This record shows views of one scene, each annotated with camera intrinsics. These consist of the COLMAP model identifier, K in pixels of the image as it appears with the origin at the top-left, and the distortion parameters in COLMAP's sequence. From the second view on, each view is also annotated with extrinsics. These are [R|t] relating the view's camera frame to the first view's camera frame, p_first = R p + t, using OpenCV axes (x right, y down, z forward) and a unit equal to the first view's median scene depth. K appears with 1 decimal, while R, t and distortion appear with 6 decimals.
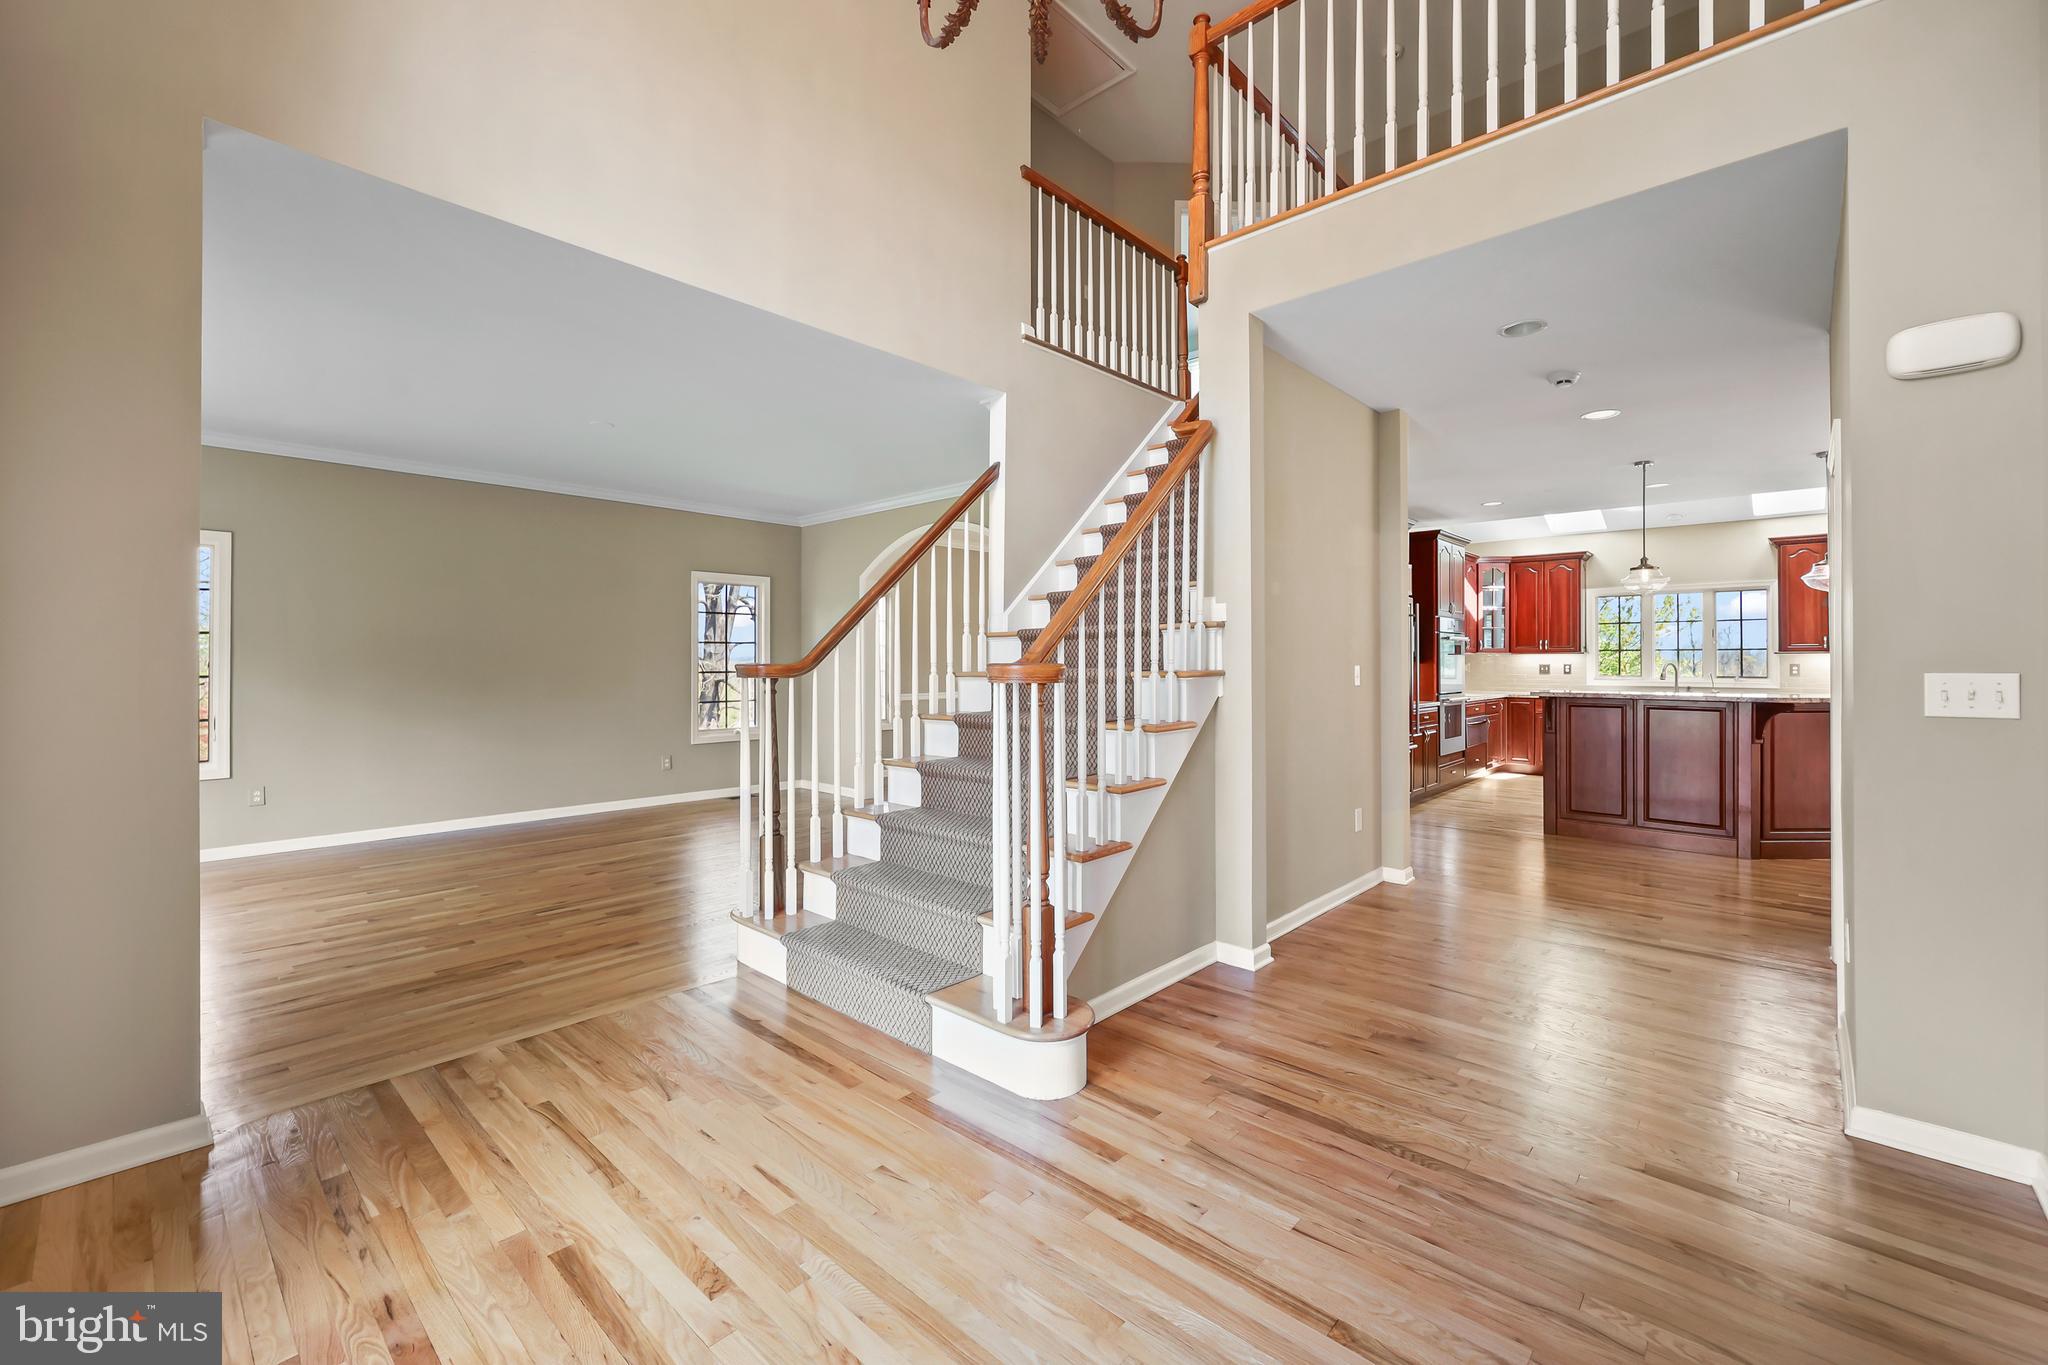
lens RADIAL K [[837.7, 0, 1025.4], [0, 837.7, 657.6], [0, 0, 1]] dist [0.000457, 0.000114]
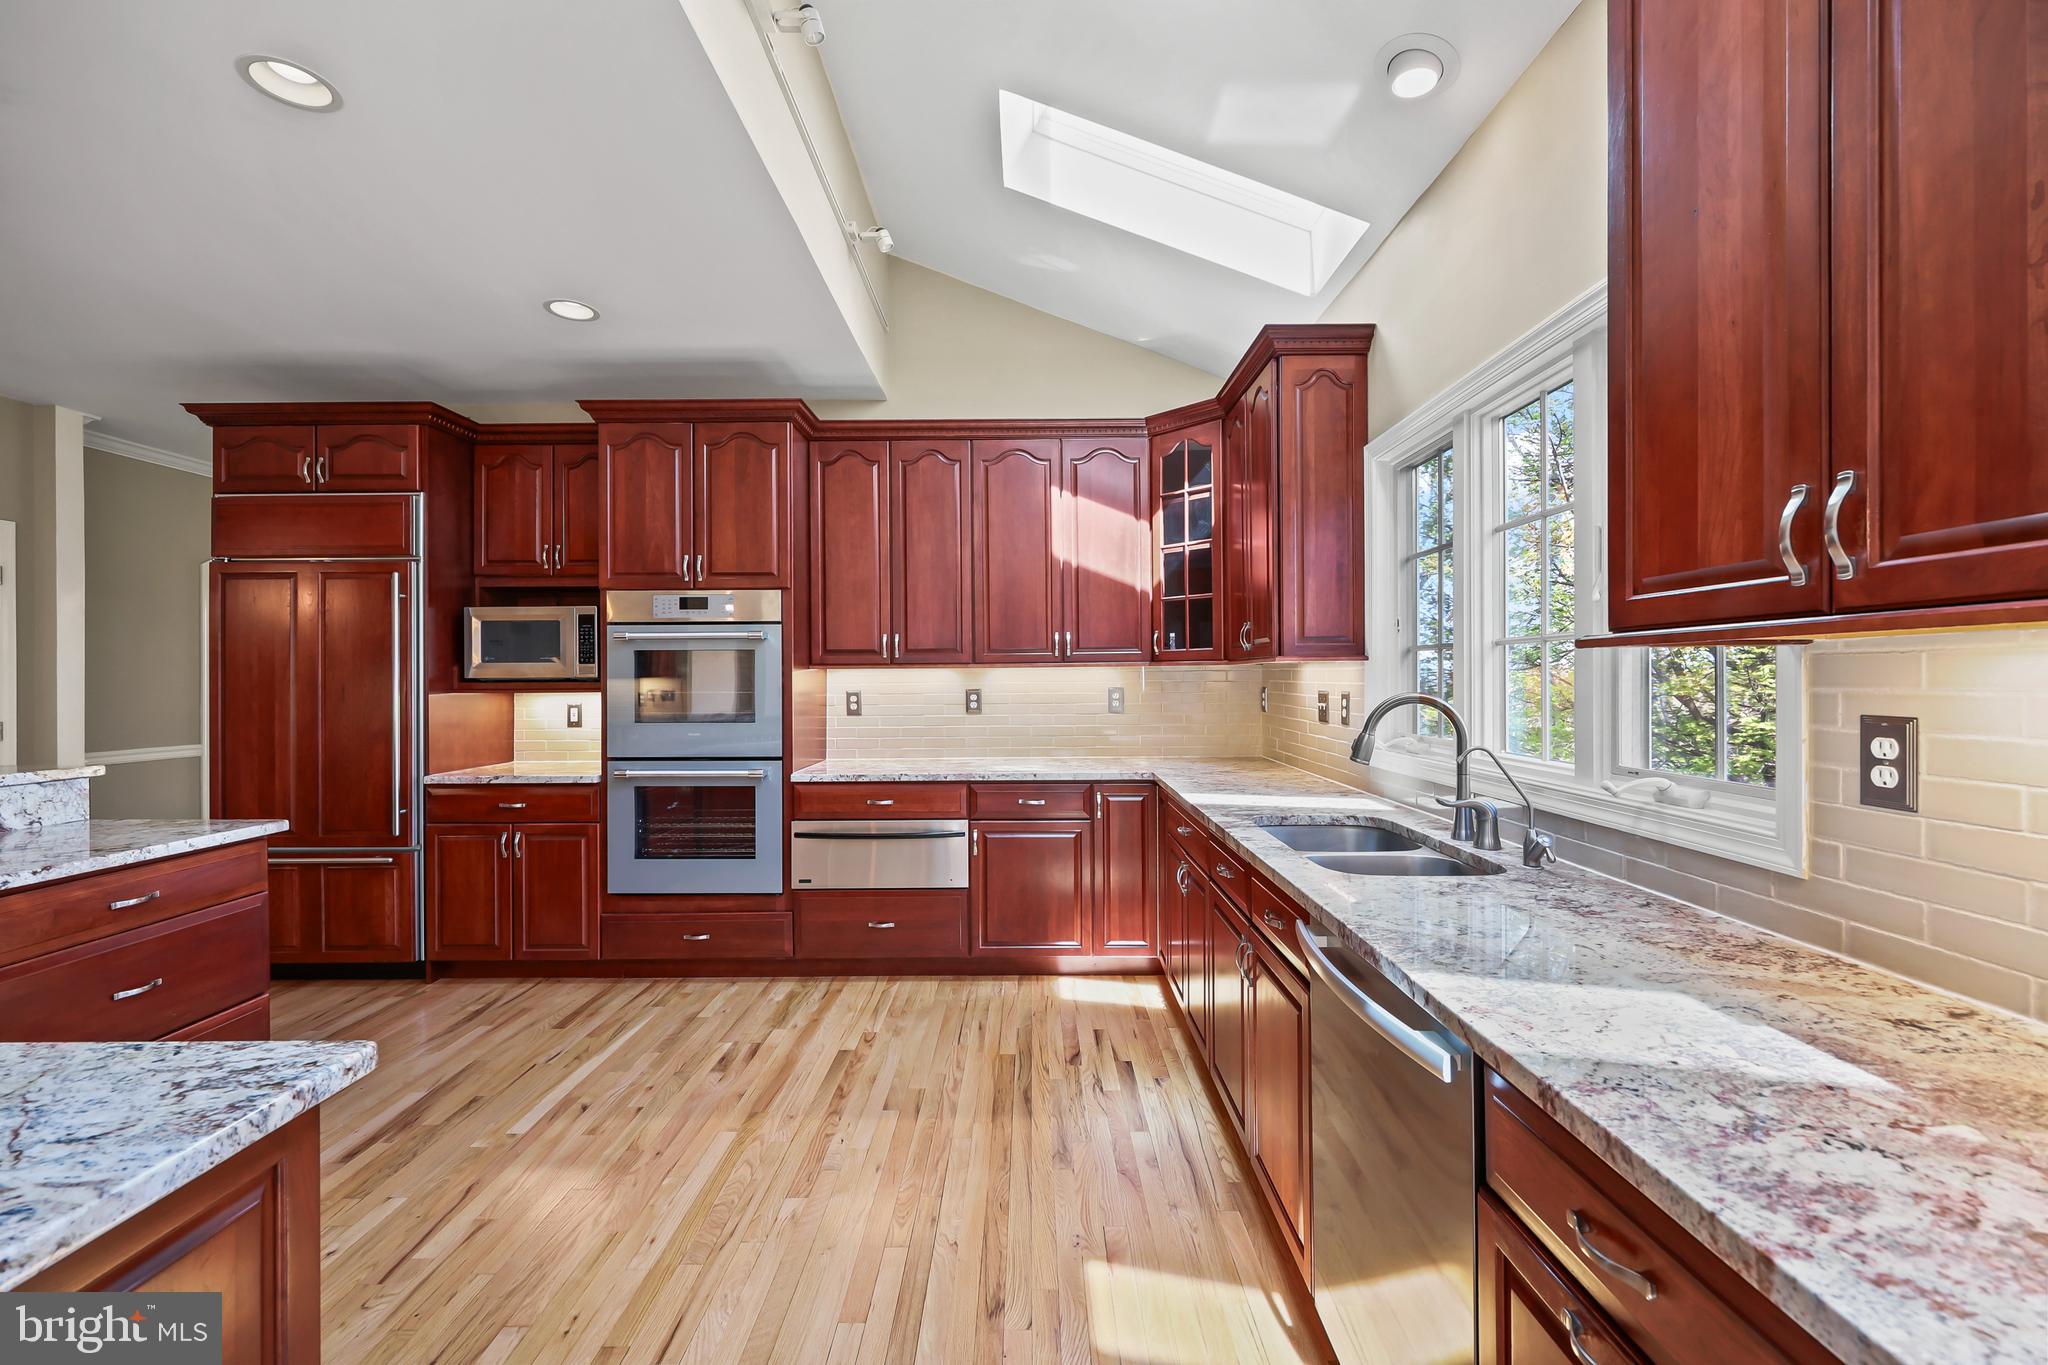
lens RADIAL K [[831.8, 0, 1024.2], [0, 831.8, 673.3], [0, 0, 1]] dist [0.000983, 0.000366]
pose [[0.674099, -0.005716, -0.738619, 0.916237], [0.008619, 0.999963, 0.000128, -0.000662], [0.738590, -0.006452, 0.674124, 0.797871]]
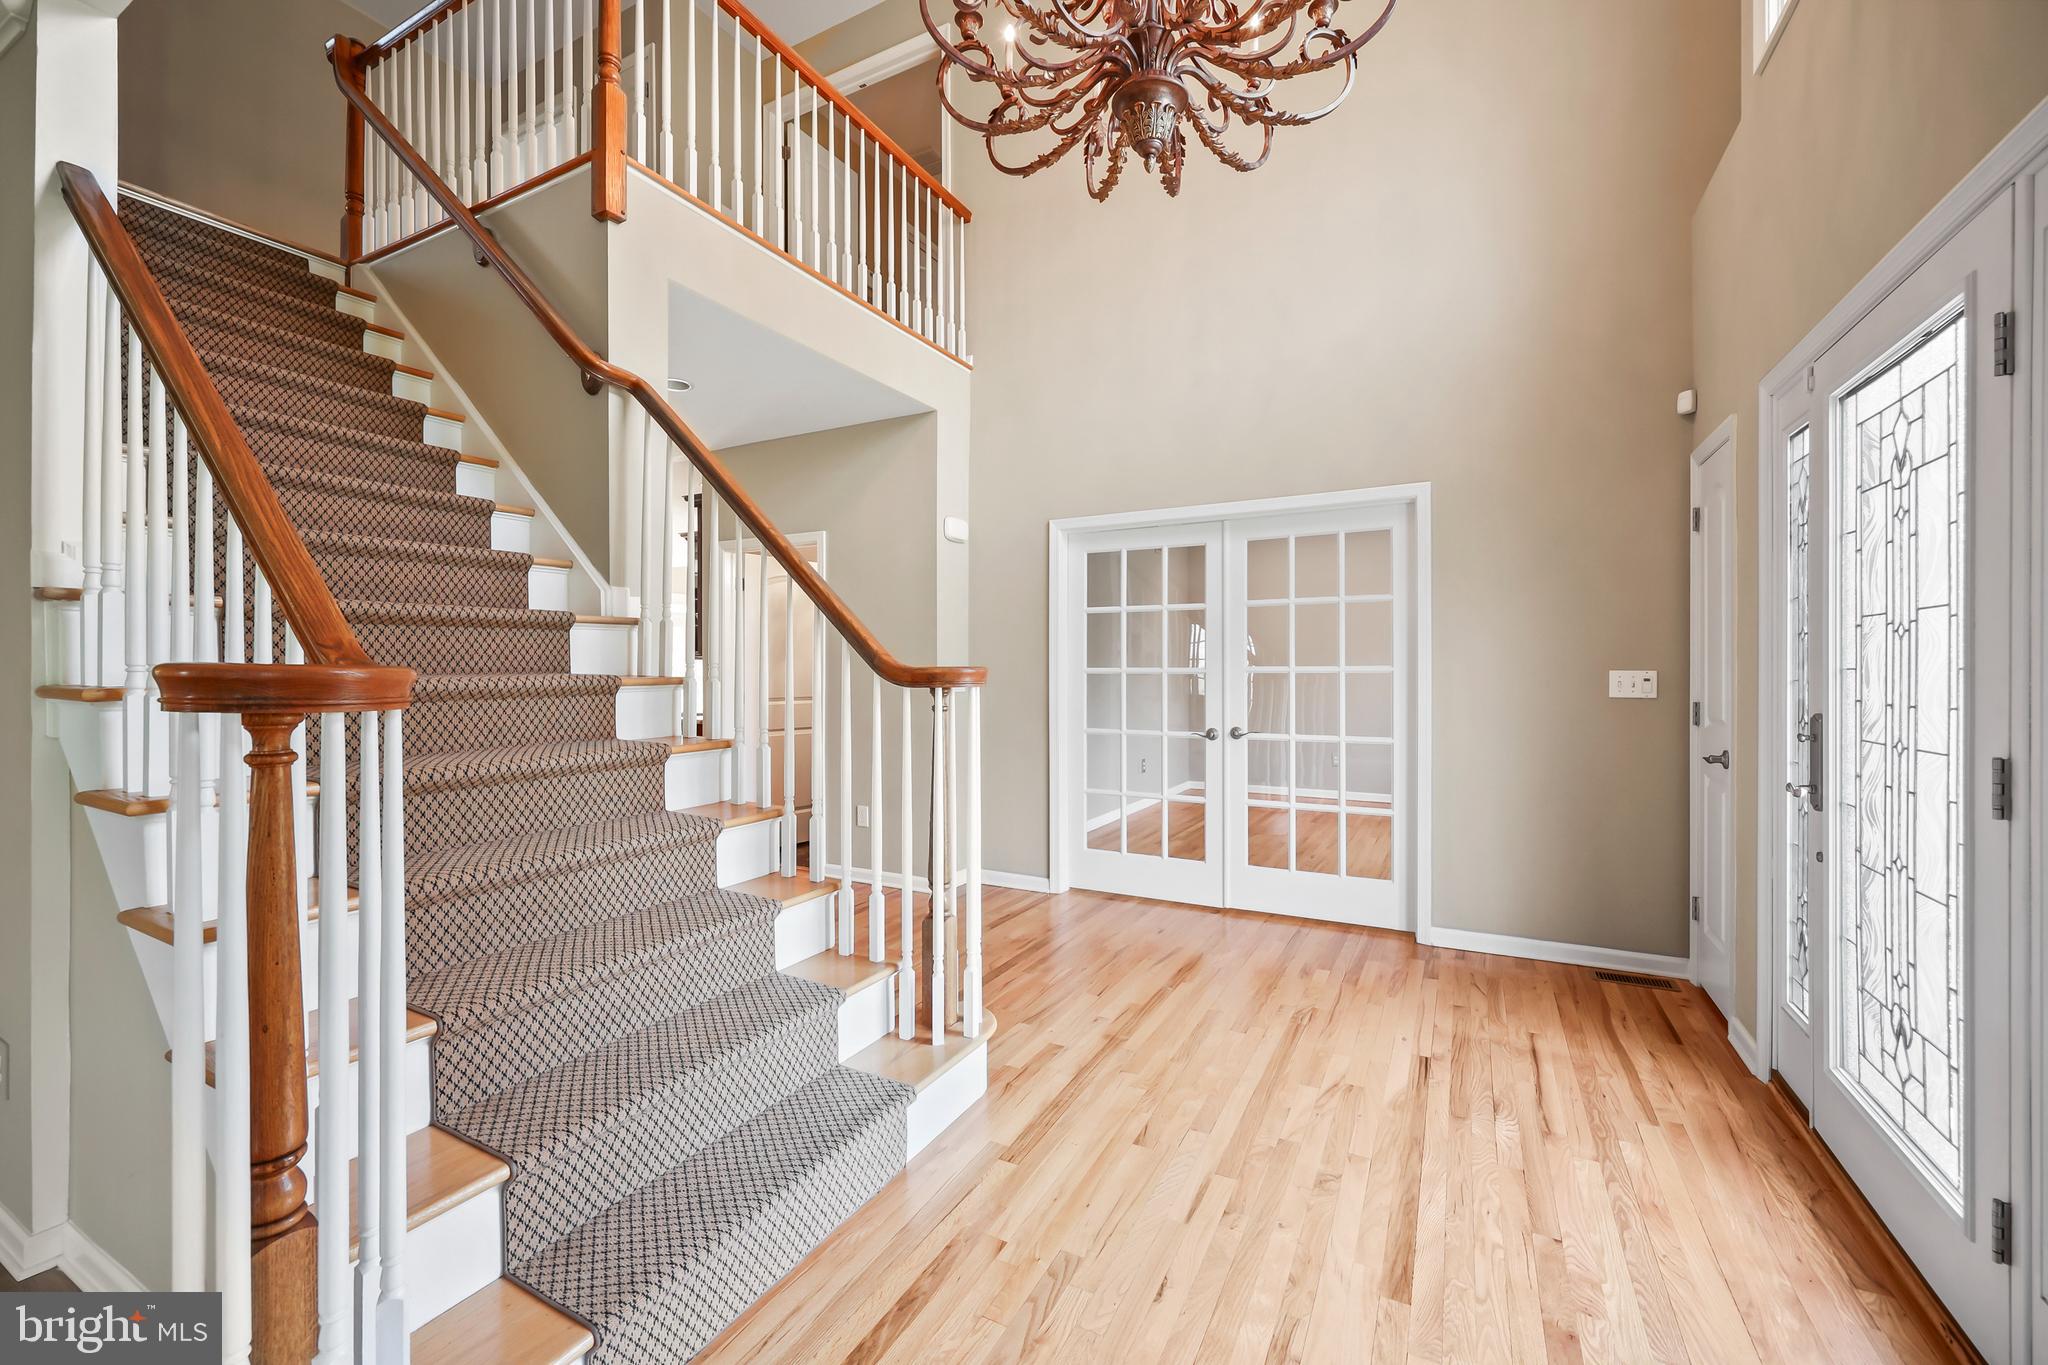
lens RADIAL K [[835.1, 0, 1024.0], [0, 835.1, 682.5], [0, 0, 1]] dist [0.000766, 0.000382]
pose [[-0.257666, -0.007377, 0.966206, -0.288078], [0.000693, 0.999969, 0.007820, 0.005639], [-0.966234, 0.002685, -0.257653, 0.353614]]
